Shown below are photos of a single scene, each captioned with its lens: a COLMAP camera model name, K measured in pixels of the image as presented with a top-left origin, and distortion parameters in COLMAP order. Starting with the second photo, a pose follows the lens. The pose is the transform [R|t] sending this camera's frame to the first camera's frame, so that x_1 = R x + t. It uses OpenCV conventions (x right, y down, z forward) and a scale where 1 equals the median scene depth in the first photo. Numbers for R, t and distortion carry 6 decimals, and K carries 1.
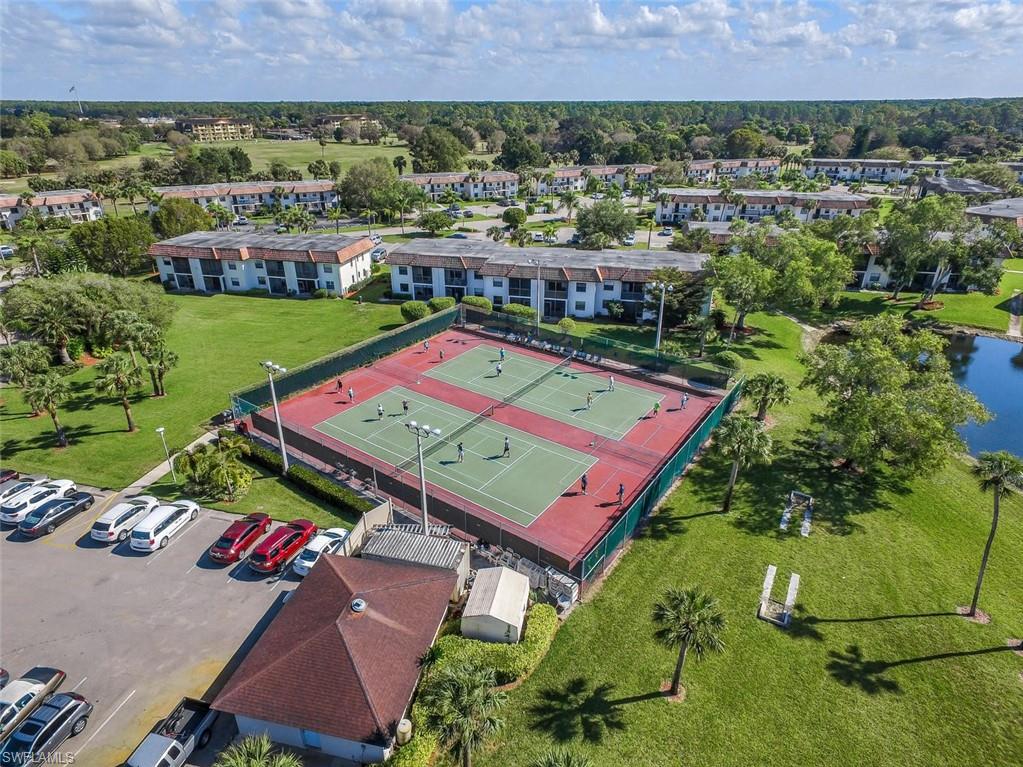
lens RADIAL K [[602.2, 0, 500.7], [0, 602.2, 380.8], [0, 0, 1]] dist [0.004577, 0.004303]
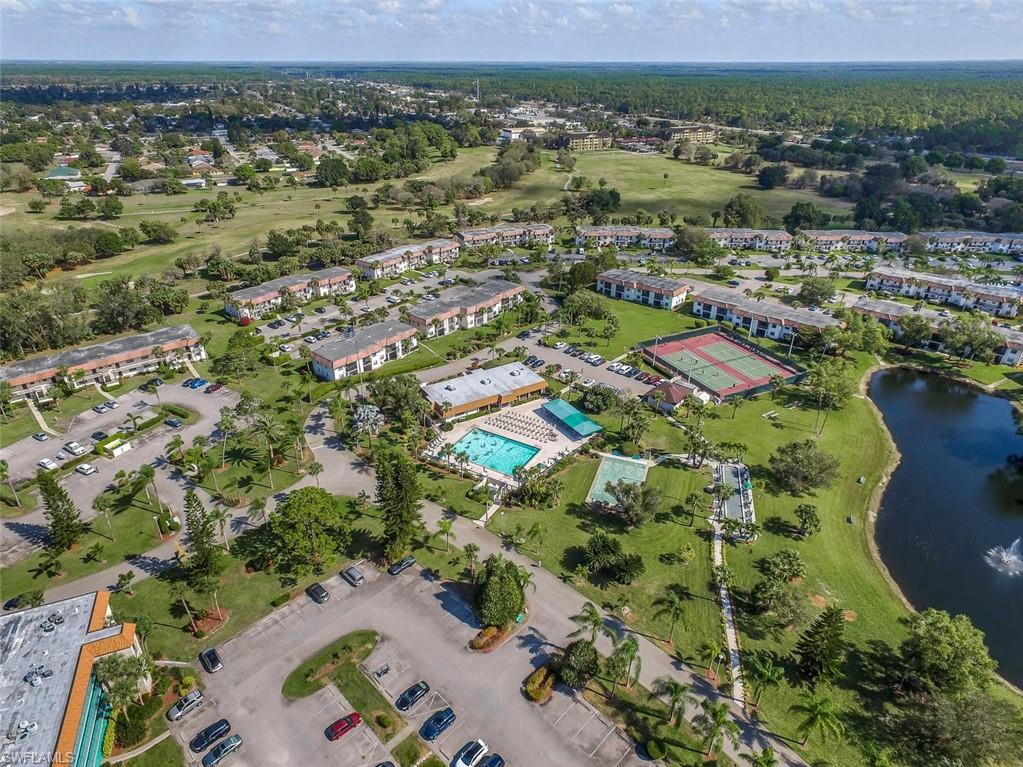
lens RADIAL K [[602.2, 0, 500.7], [0, 602.2, 380.8], [0, 0, 1]] dist [0.004577, 0.004303]
pose [[0.879404, 0.223601, -0.420300, 0.210637], [-0.202121, 0.974680, 0.095630, 0.040927], [0.431041, 0.000854, 0.902332, -1.455753]]
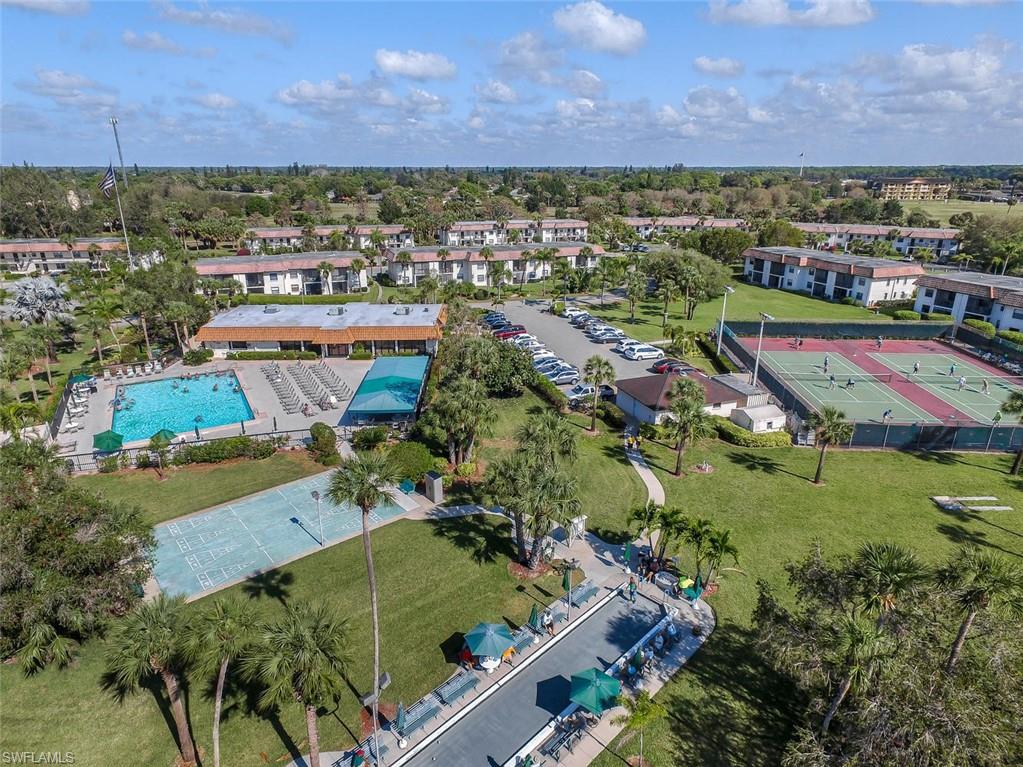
lens RADIAL K [[602.2, 0, 500.7], [0, 602.2, 380.8], [0, 0, 1]] dist [0.004577, 0.004303]
pose [[0.528008, 0.285640, -0.799761, 0.351369], [-0.358139, 0.928794, 0.095279, 0.140151], [0.770028, 0.236117, 0.592710, -0.215915]]
